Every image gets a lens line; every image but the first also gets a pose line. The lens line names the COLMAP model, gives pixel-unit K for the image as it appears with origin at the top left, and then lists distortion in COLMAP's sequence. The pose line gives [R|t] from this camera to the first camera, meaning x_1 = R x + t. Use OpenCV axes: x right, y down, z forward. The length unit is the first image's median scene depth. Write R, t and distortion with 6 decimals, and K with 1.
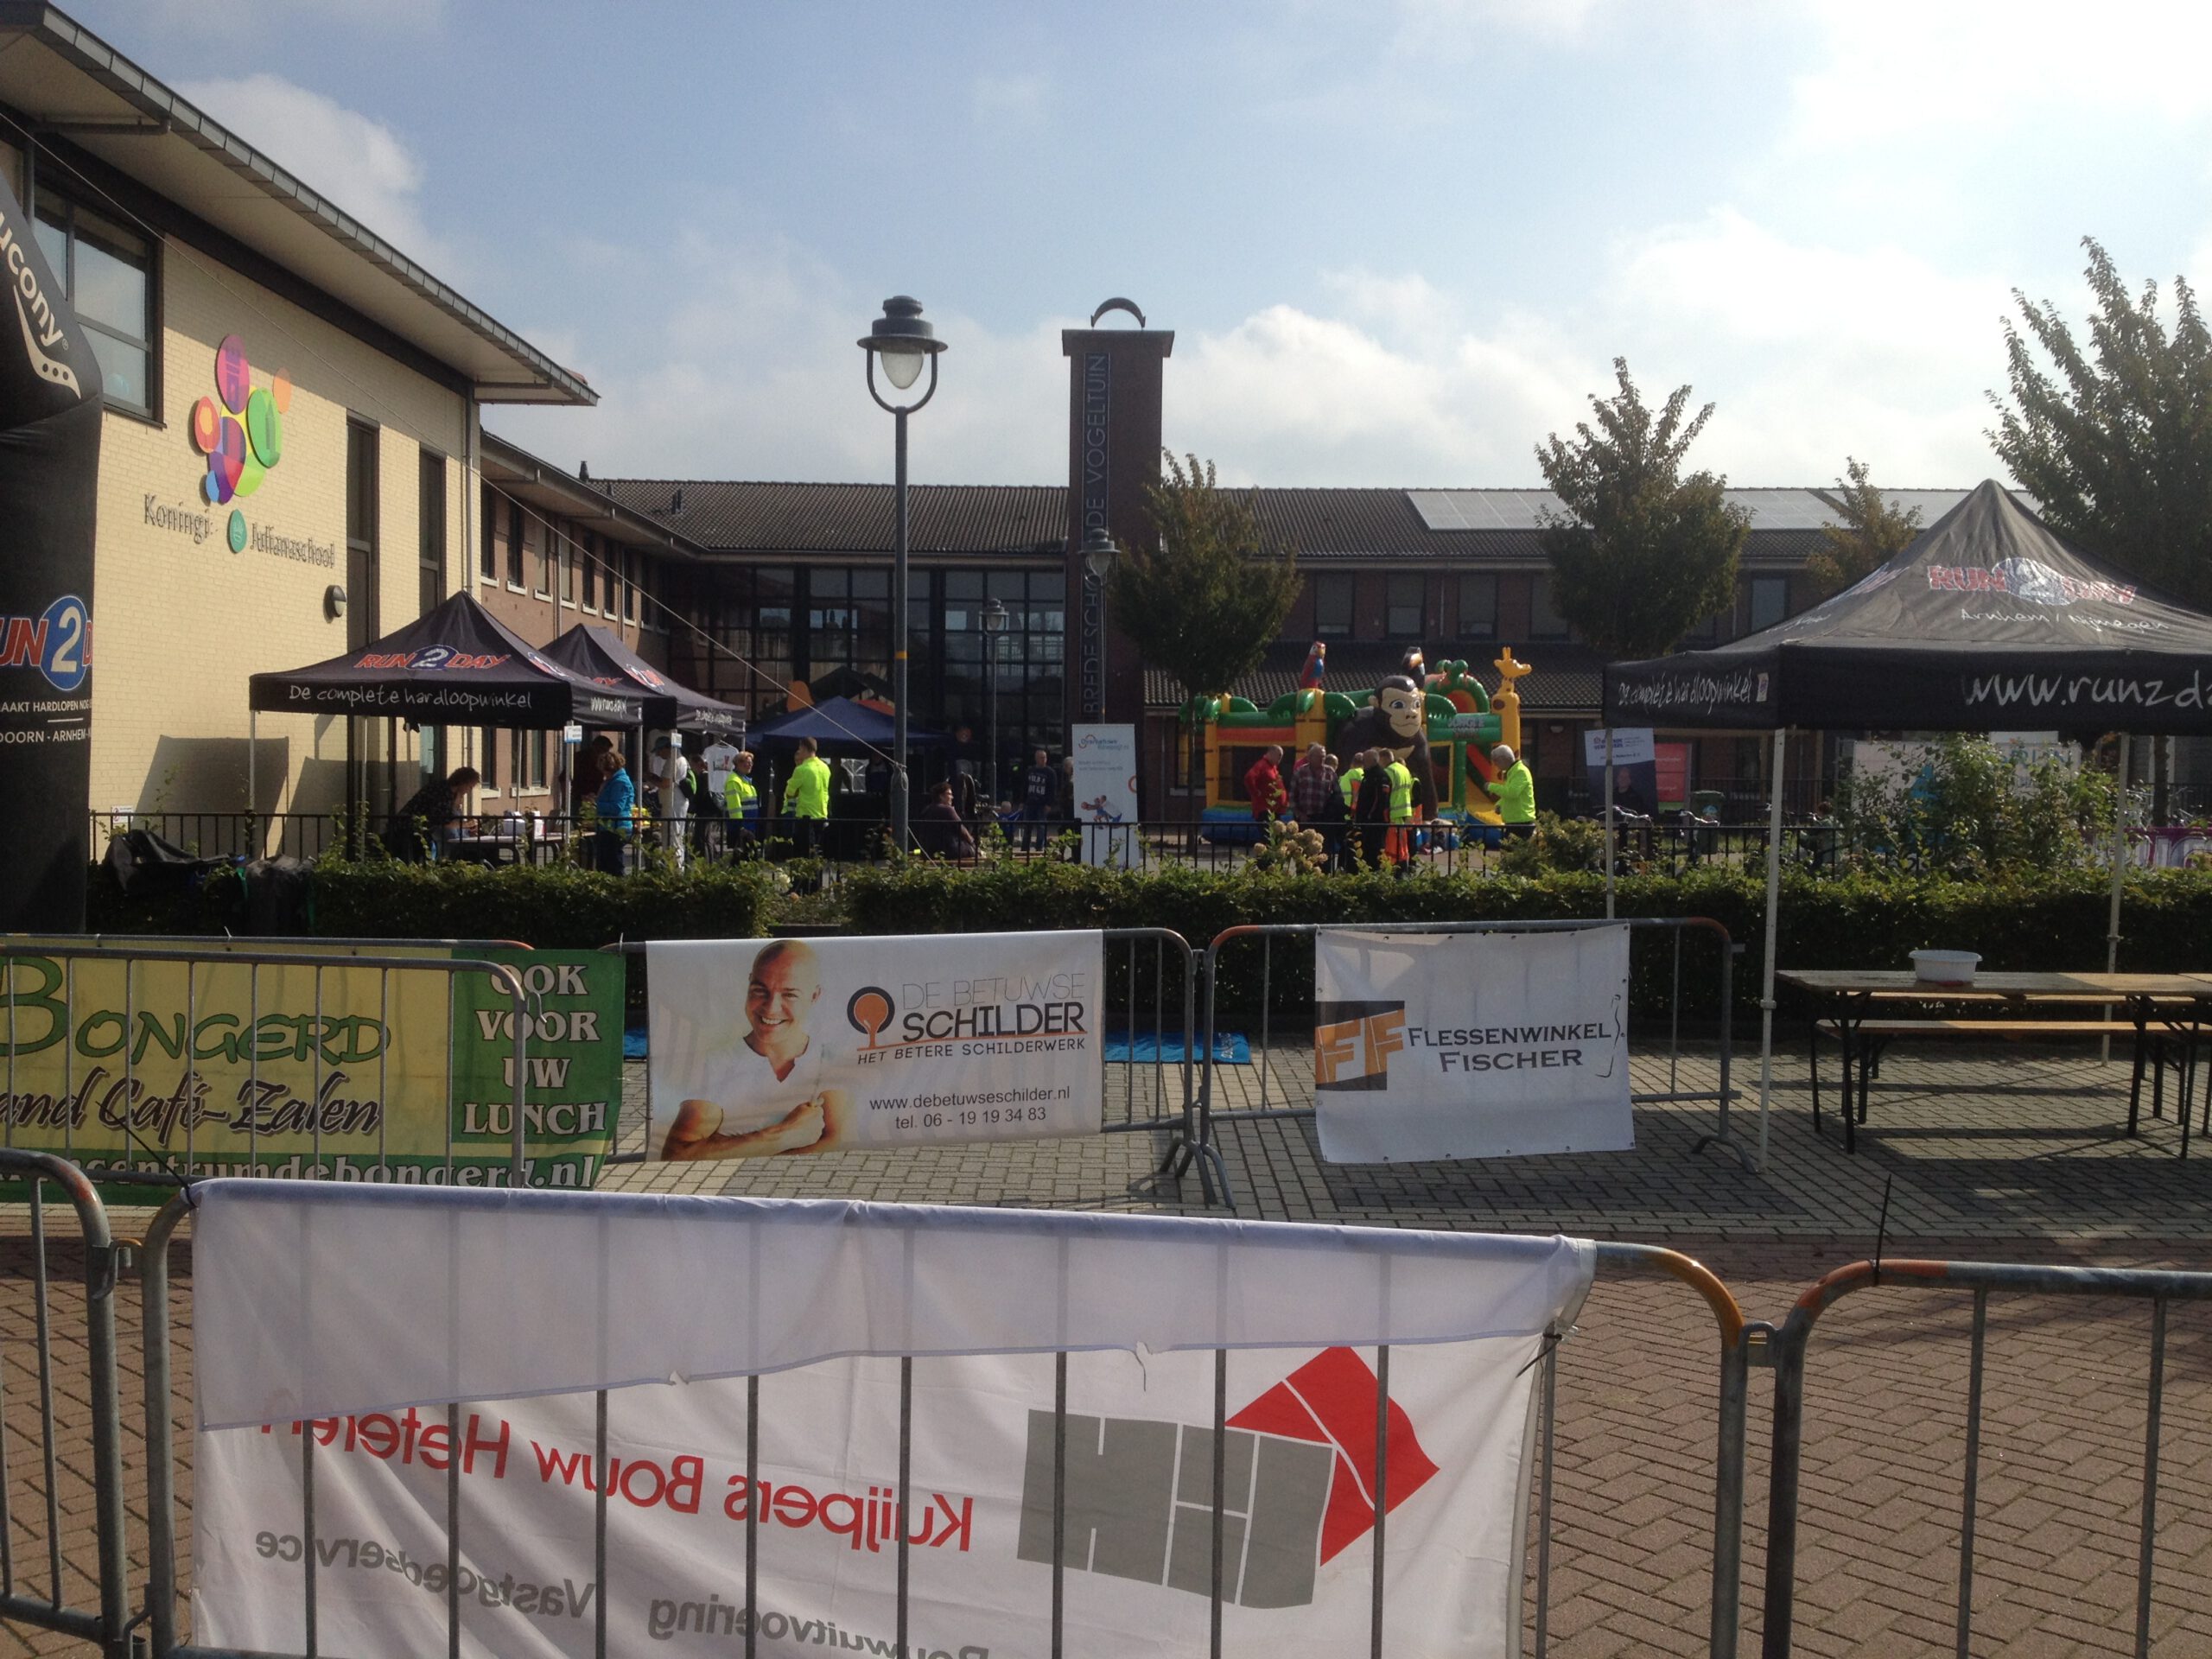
lens RADIAL K [[2098.8, 0, 1225.1], [0, 2098.8, 782.9], [0, 0, 1]] dist [-0.007928, -0.012973]
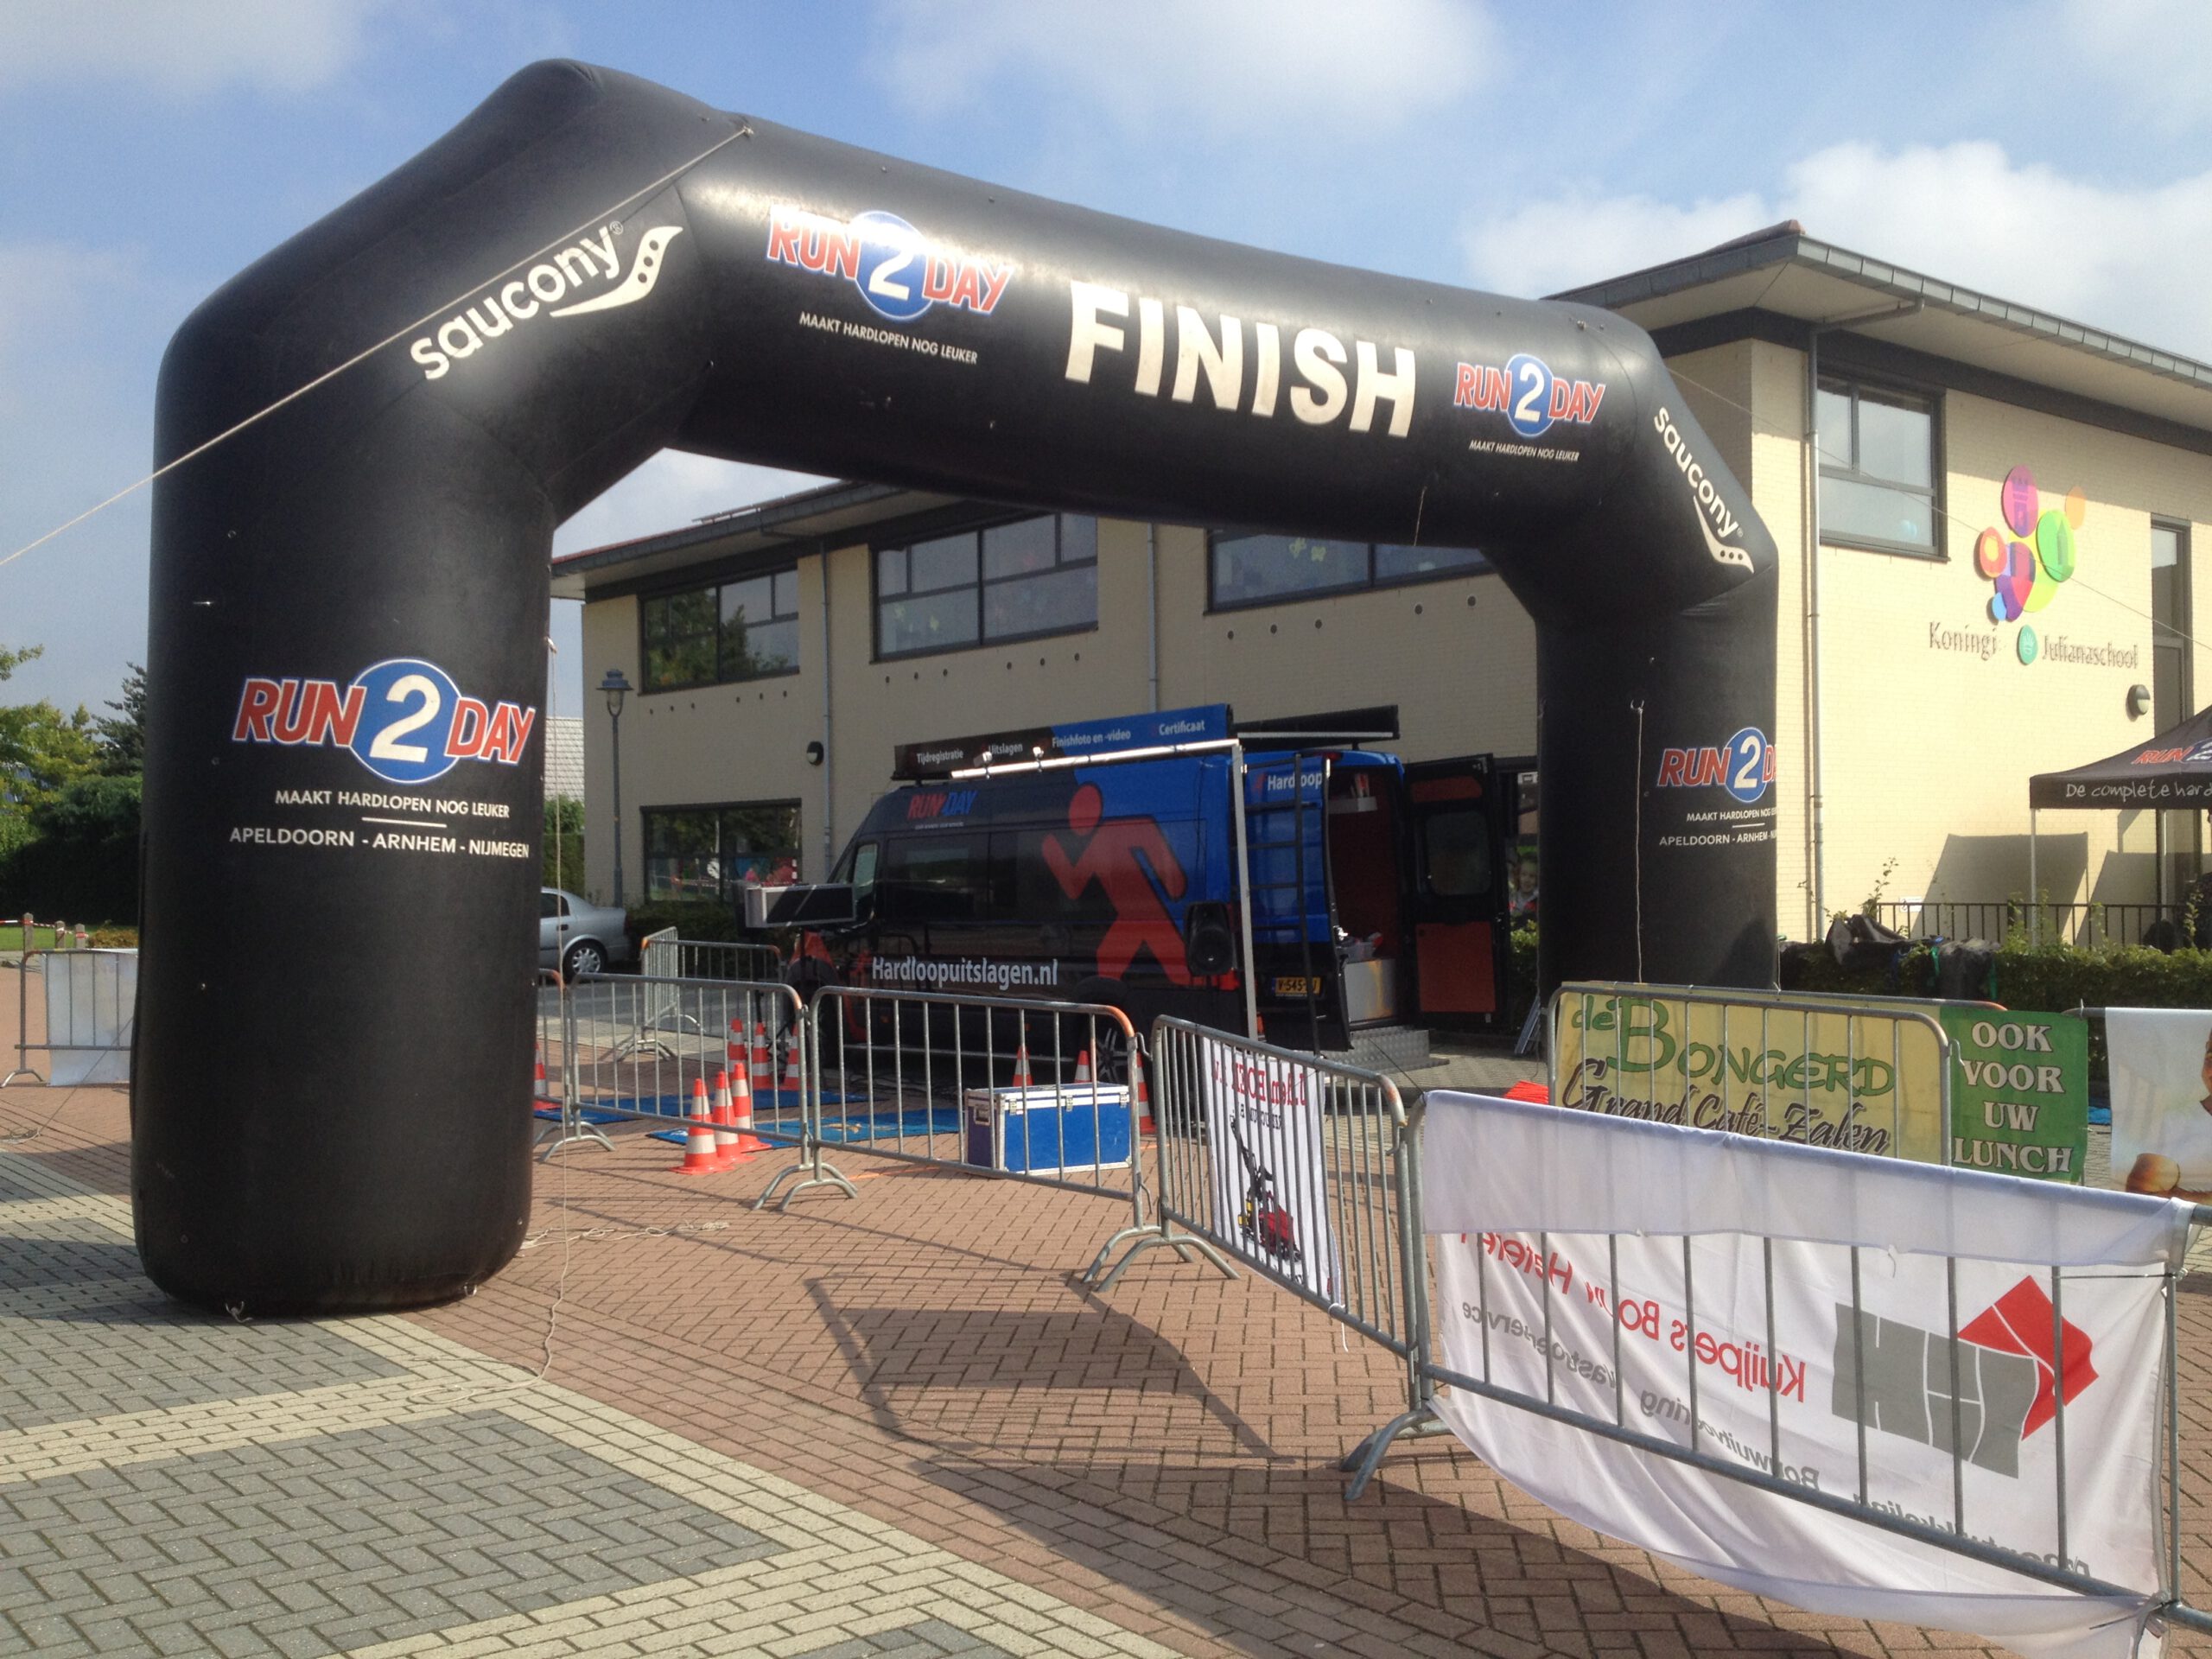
lens RADIAL K [[2064.9, 0, 1113.0], [0, 2064.9, 851.5], [0, 0, 1]] dist [0.194308, -0.485775]
pose [[0.595392, -0.021498, -0.803148, 0.315863], [0.011015, 0.999766, -0.018595, 0.007257], [0.803360, 0.002225, 0.595489, -0.097205]]
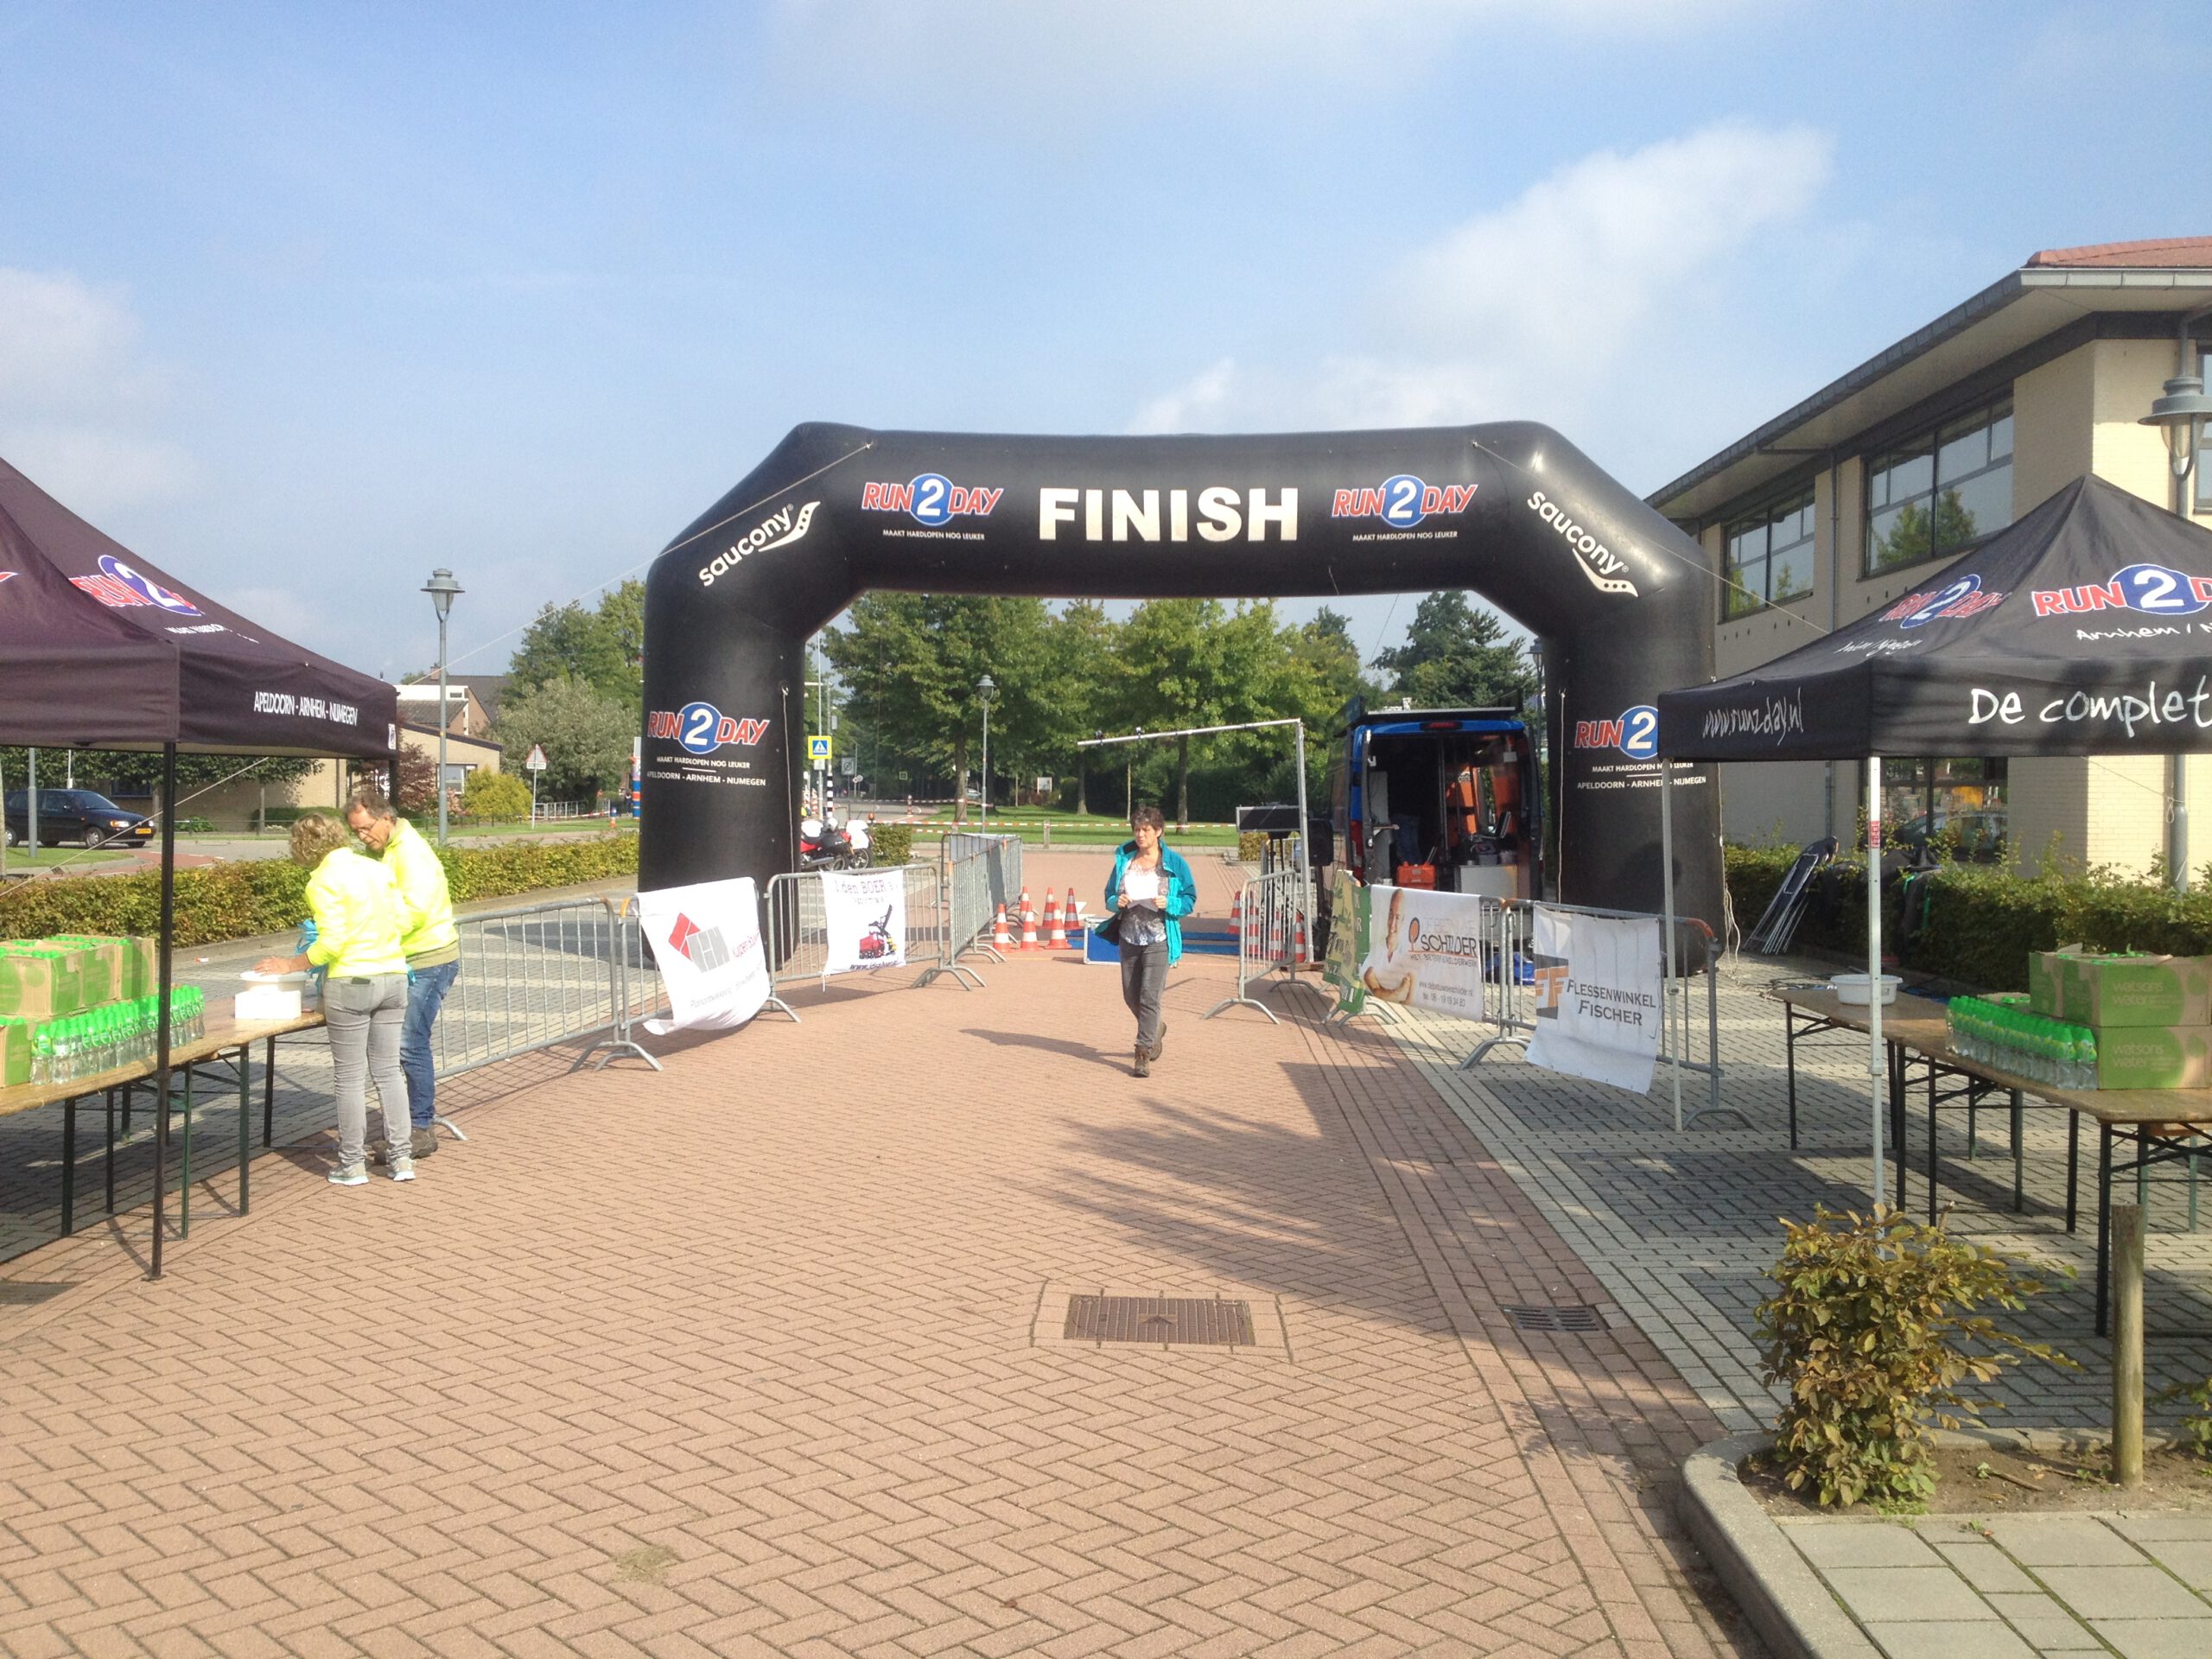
lens RADIAL K [[2064.9, 0, 1113.0], [0, 2064.9, 851.5], [0, 0, 1]] dist [0.194308, -0.485775]
pose [[-0.083009, 0.017975, -0.996387, 1.679129], [-0.016028, 0.999684, 0.019369, 0.011174], [0.996420, 0.017578, -0.082695, 0.911699]]
